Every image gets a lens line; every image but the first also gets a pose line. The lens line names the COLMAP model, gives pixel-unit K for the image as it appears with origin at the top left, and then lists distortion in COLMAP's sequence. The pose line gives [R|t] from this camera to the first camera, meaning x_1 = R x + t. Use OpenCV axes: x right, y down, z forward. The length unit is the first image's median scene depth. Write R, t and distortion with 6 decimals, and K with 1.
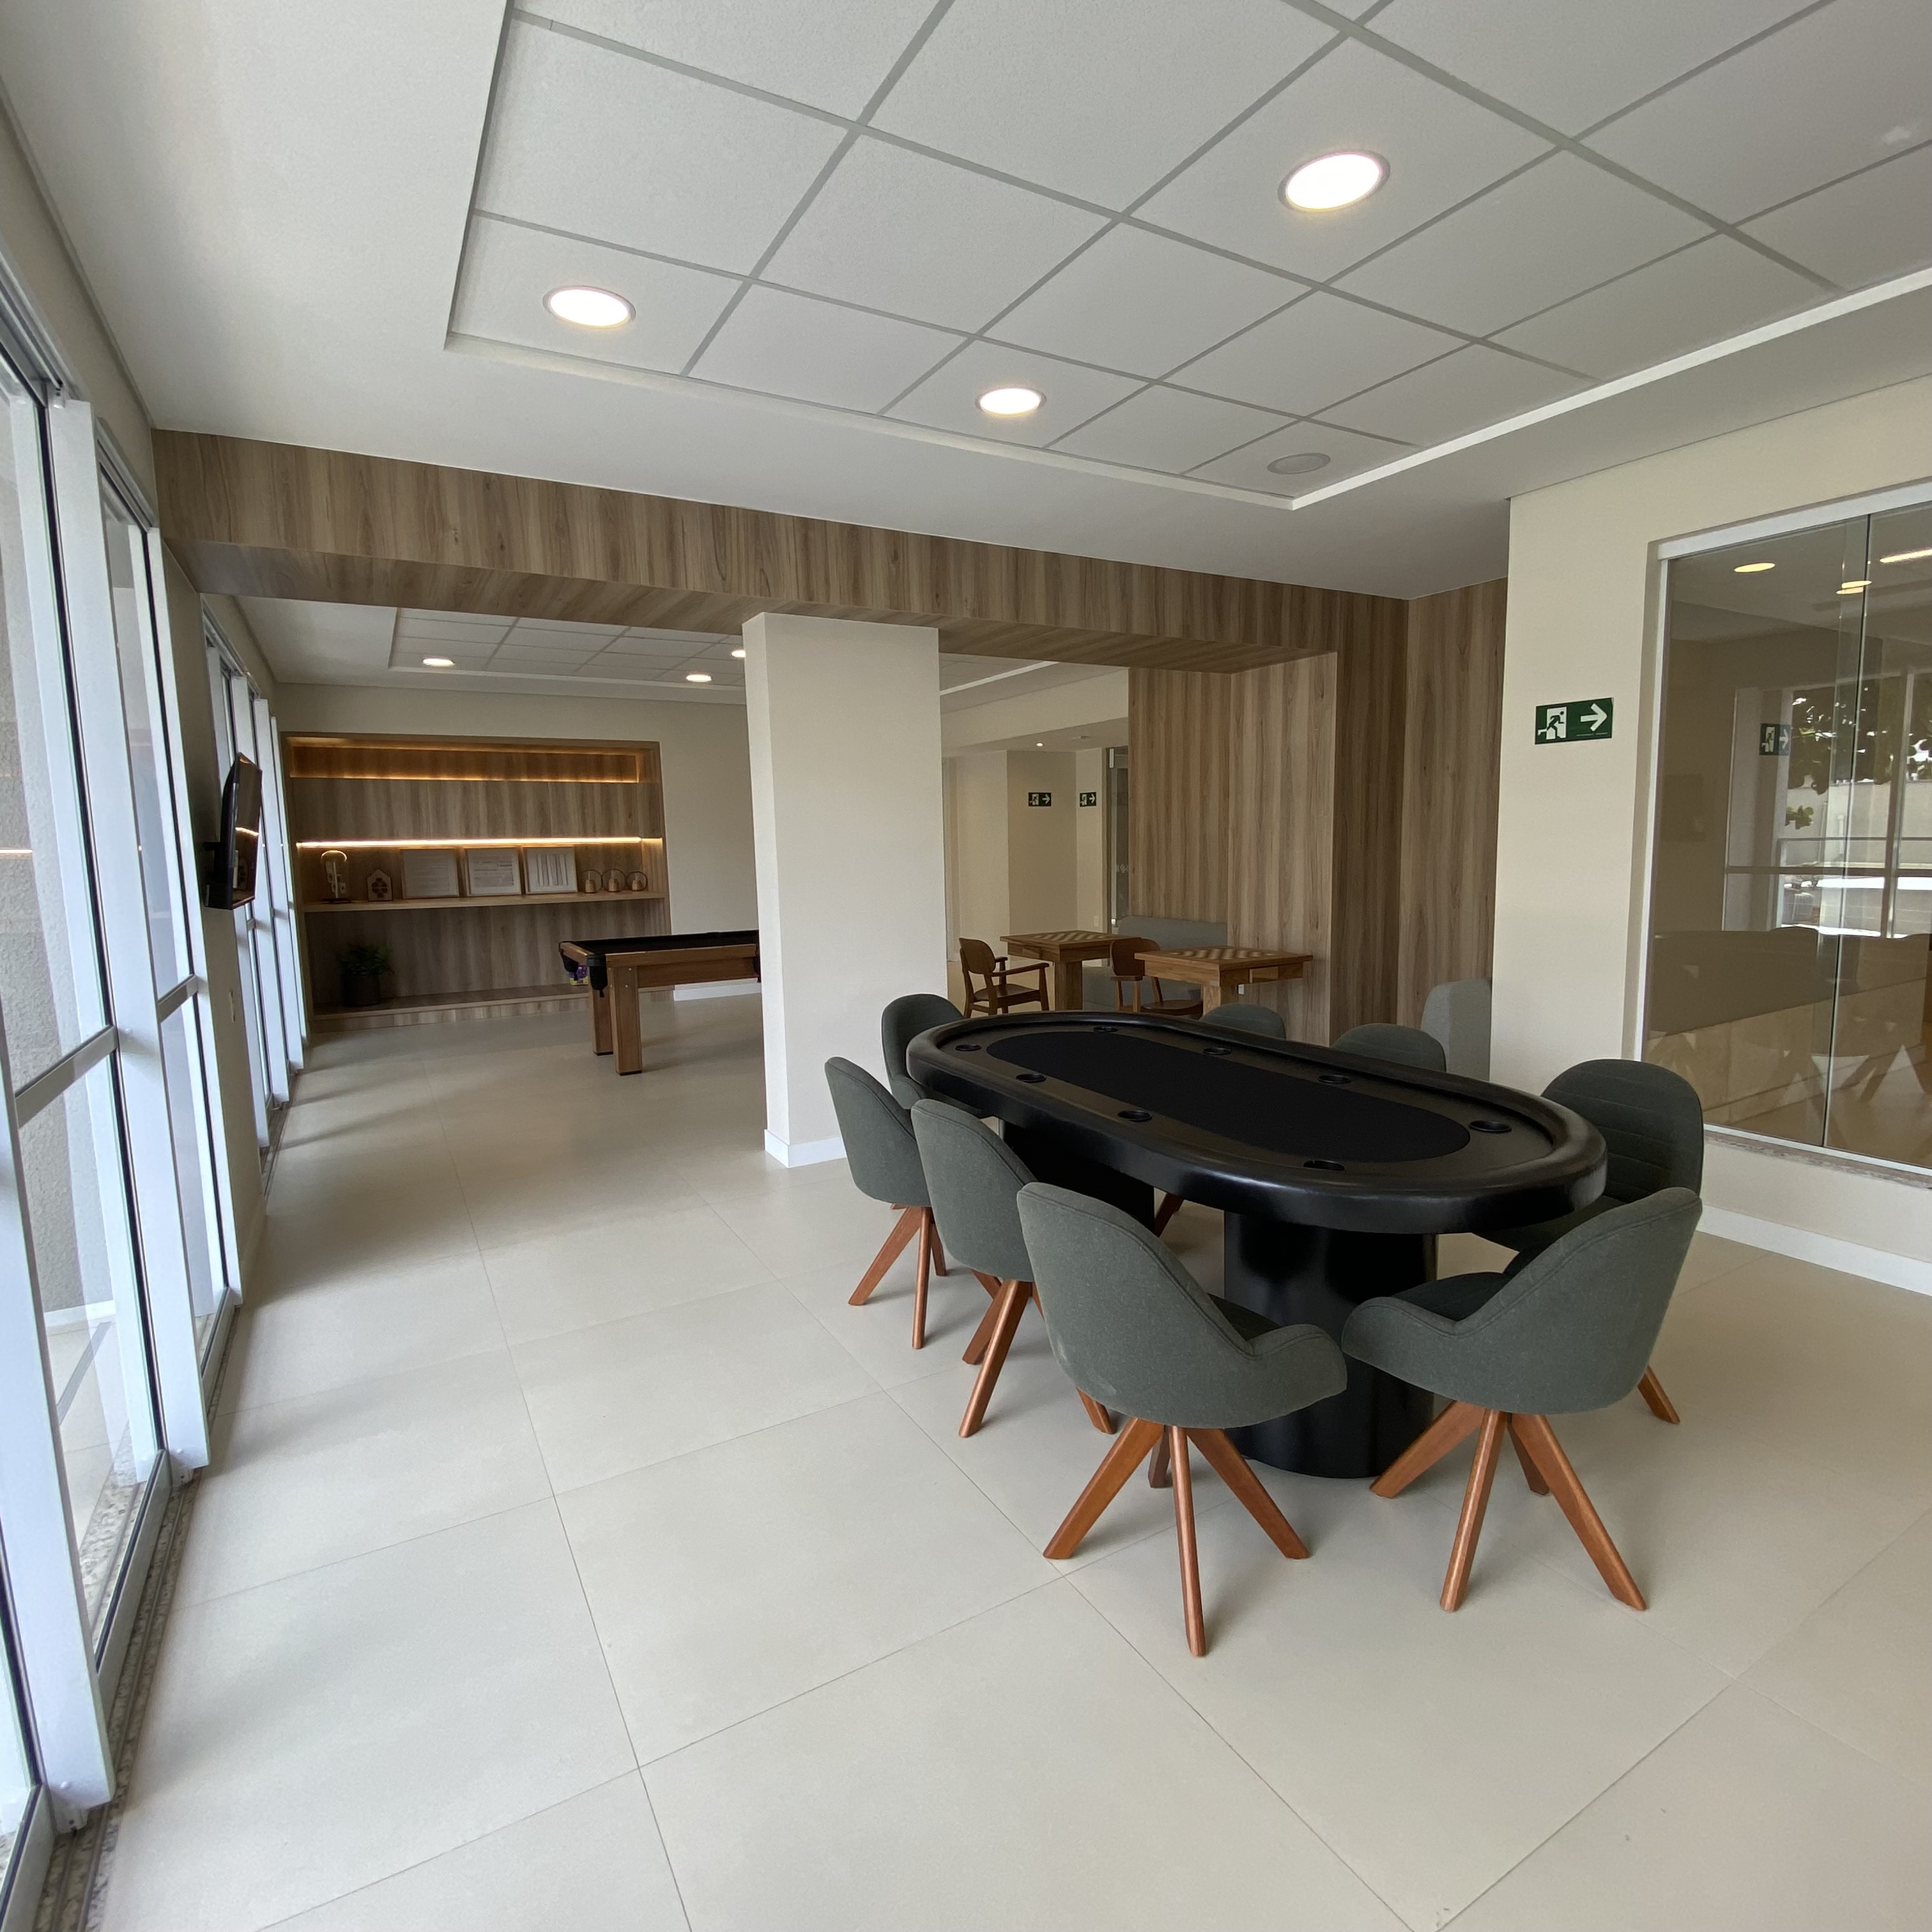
lens RADIAL K [[1048.2, 0, 980.9], [0, 1048.2, 961.4], [0, 0, 1]] dist [0.035385, -0.028157]
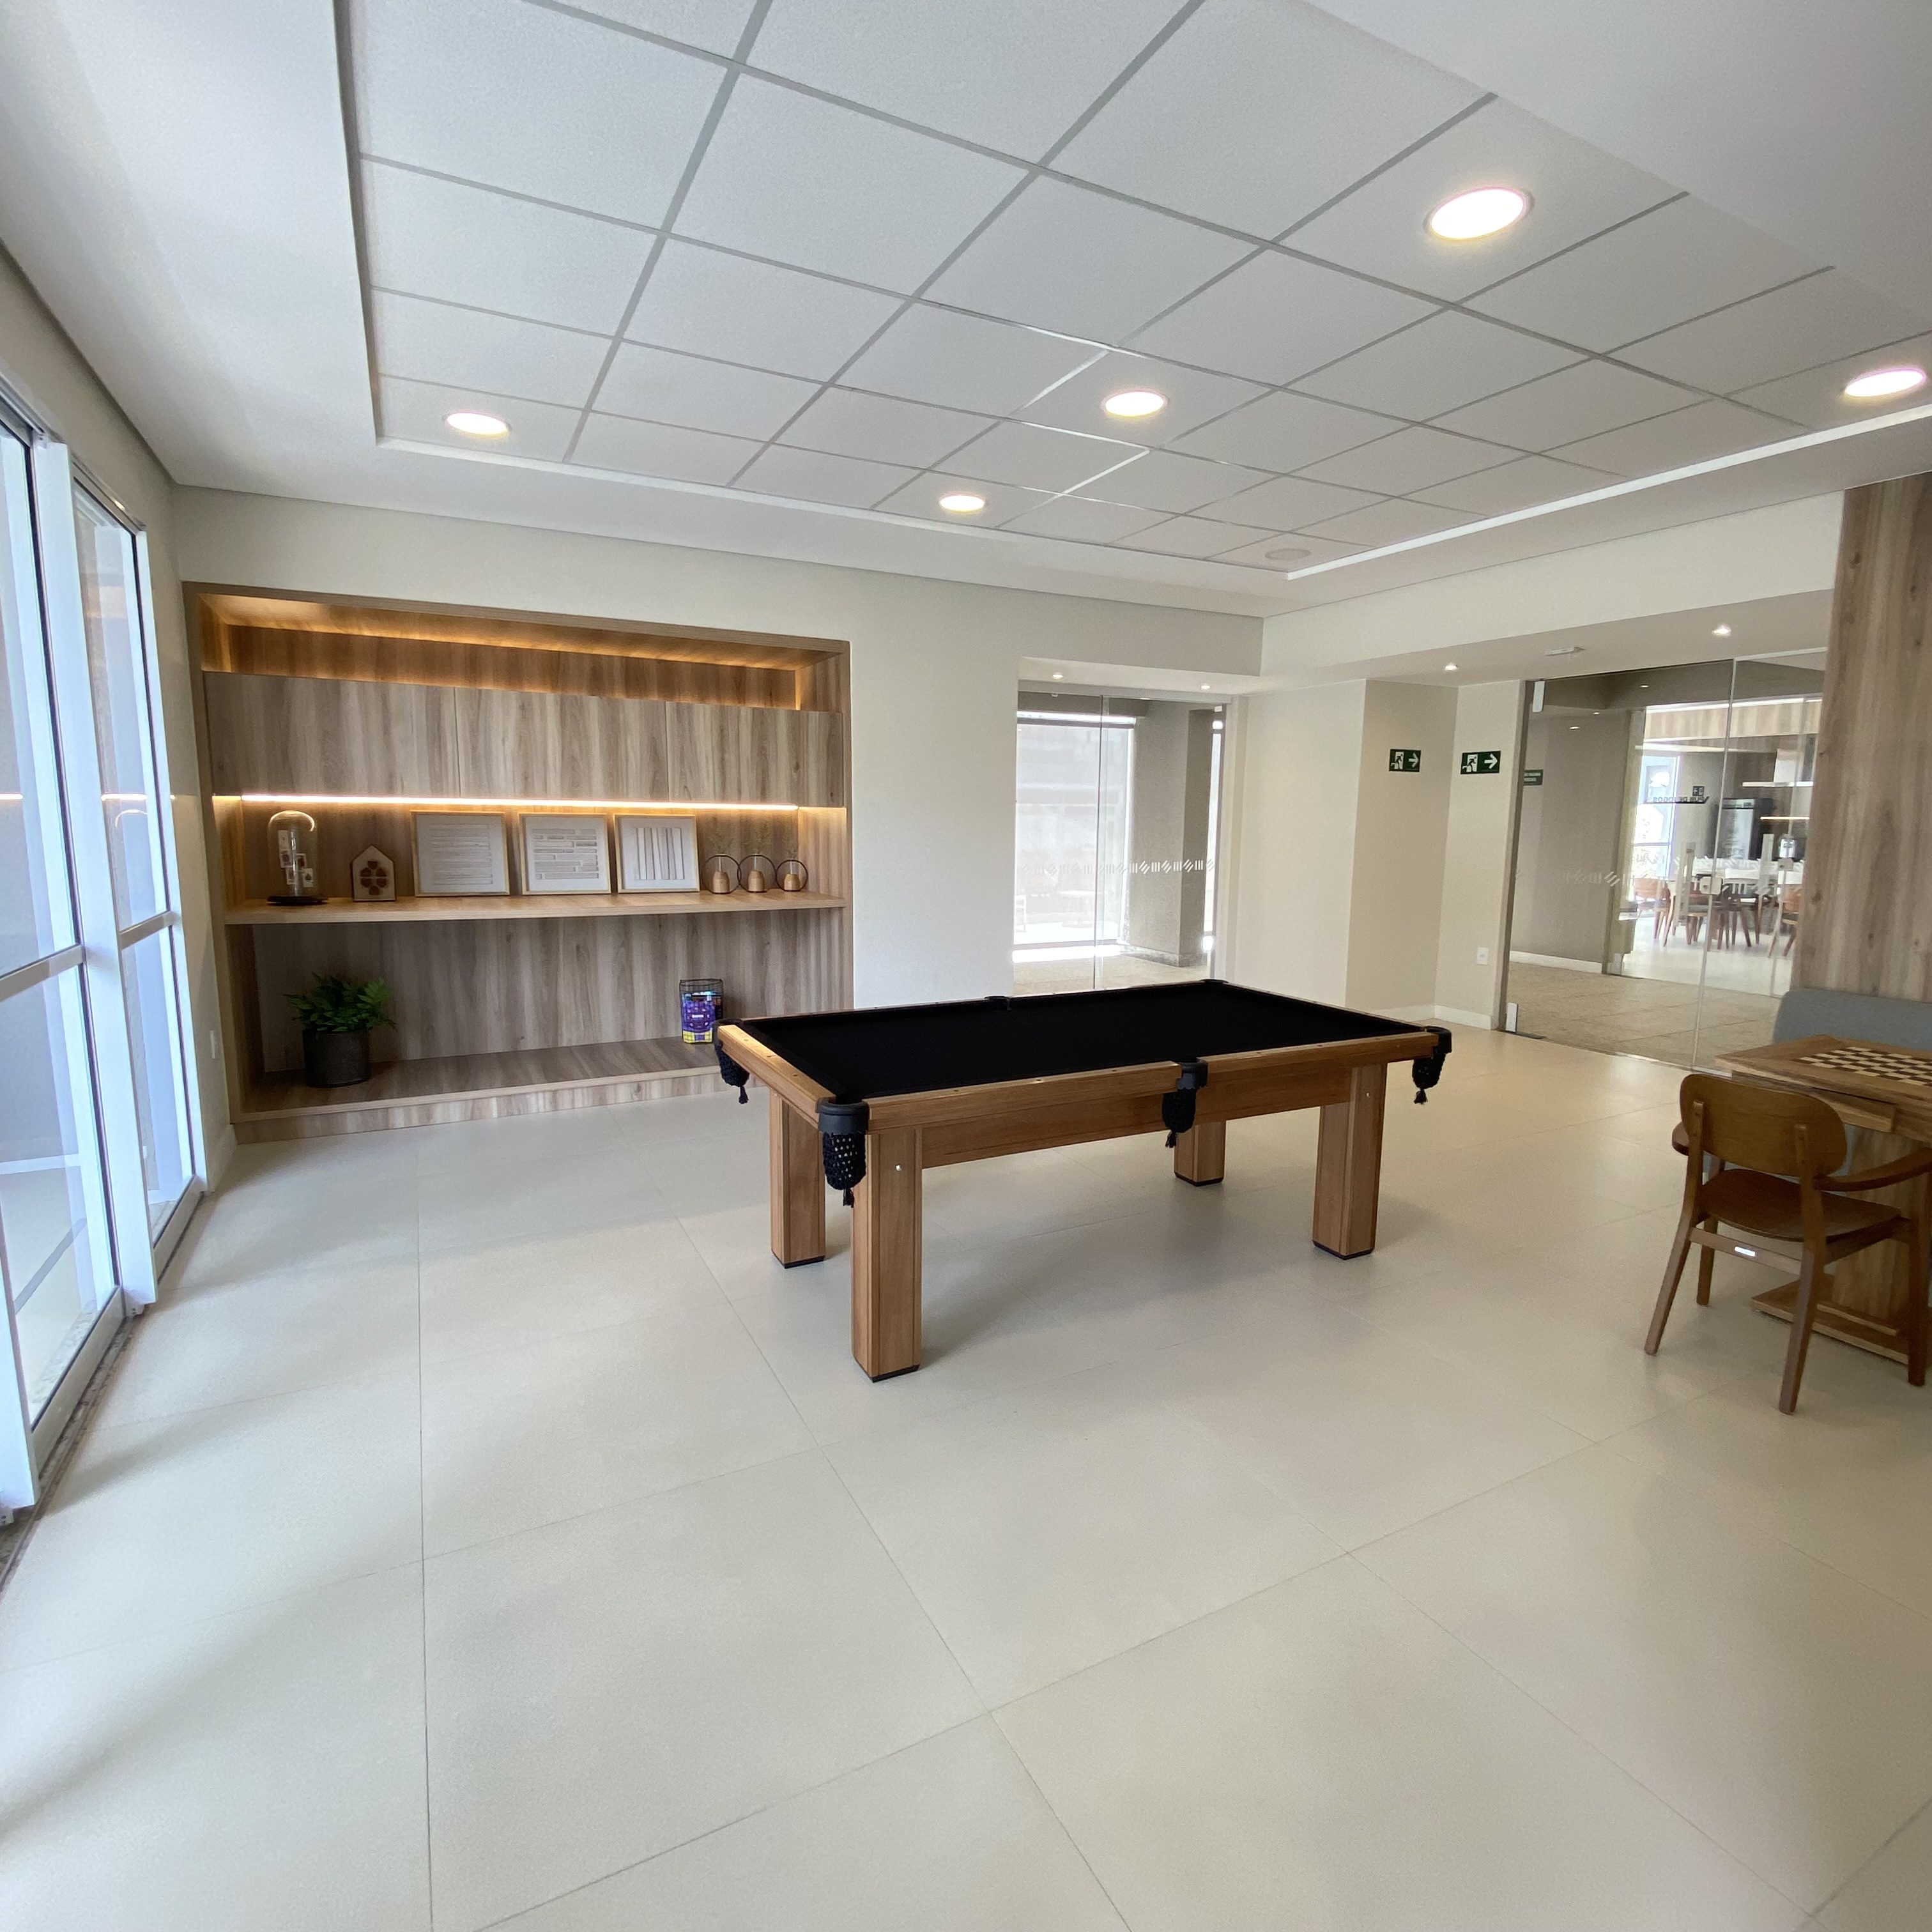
lens RADIAL K [[1048.2, 0, 986.7], [0, 1048.2, 957.1], [0, 0, 1]] dist [0.035385, -0.028157]
pose [[0.998636, 0.035578, -0.038203, -0.203905], [-0.034727, 0.999138, 0.022728, -0.049880], [0.038979, -0.021371, 0.999011, 0.420949]]
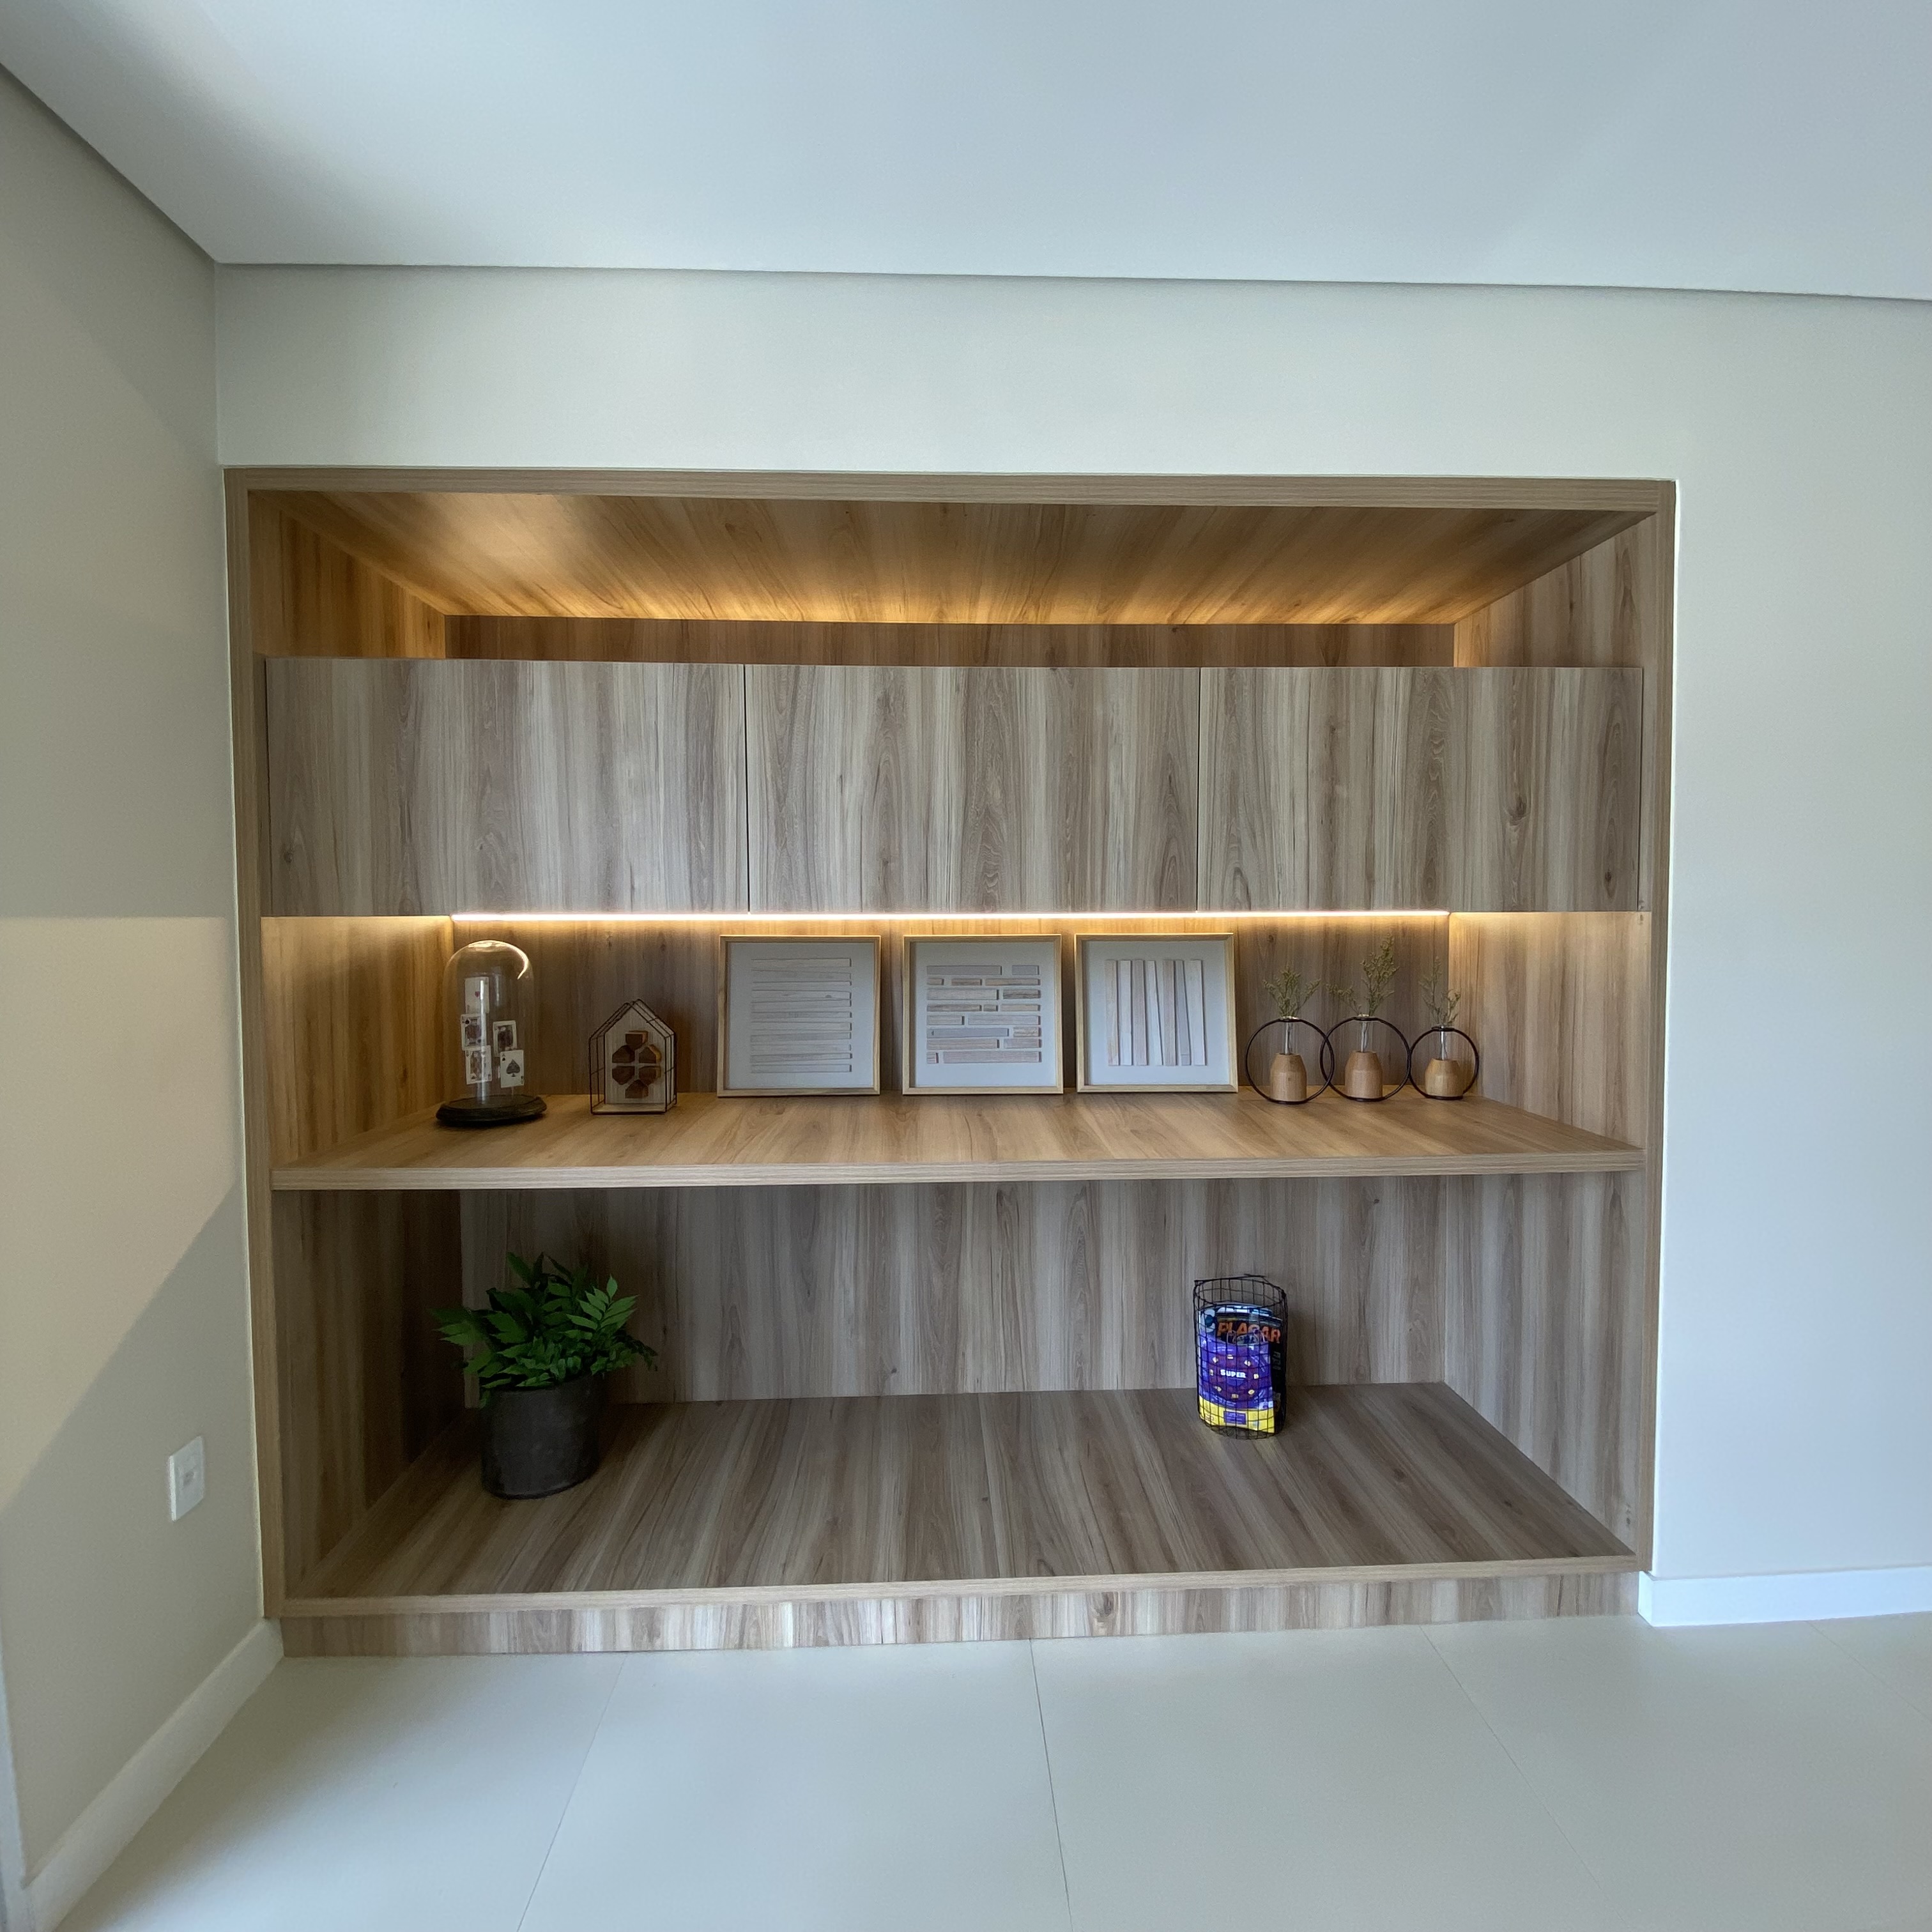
lens RADIAL K [[1048.2, 0, 979.6], [0, 1048.2, 959.3], [0, 0, 1]] dist [0.035385, -0.028157]
pose [[0.886311, 0.034377, -0.461812, -0.334212], [-0.064233, 0.996727, -0.049081, -0.088668], [0.458614, 0.073165, 0.885619, 0.753368]]
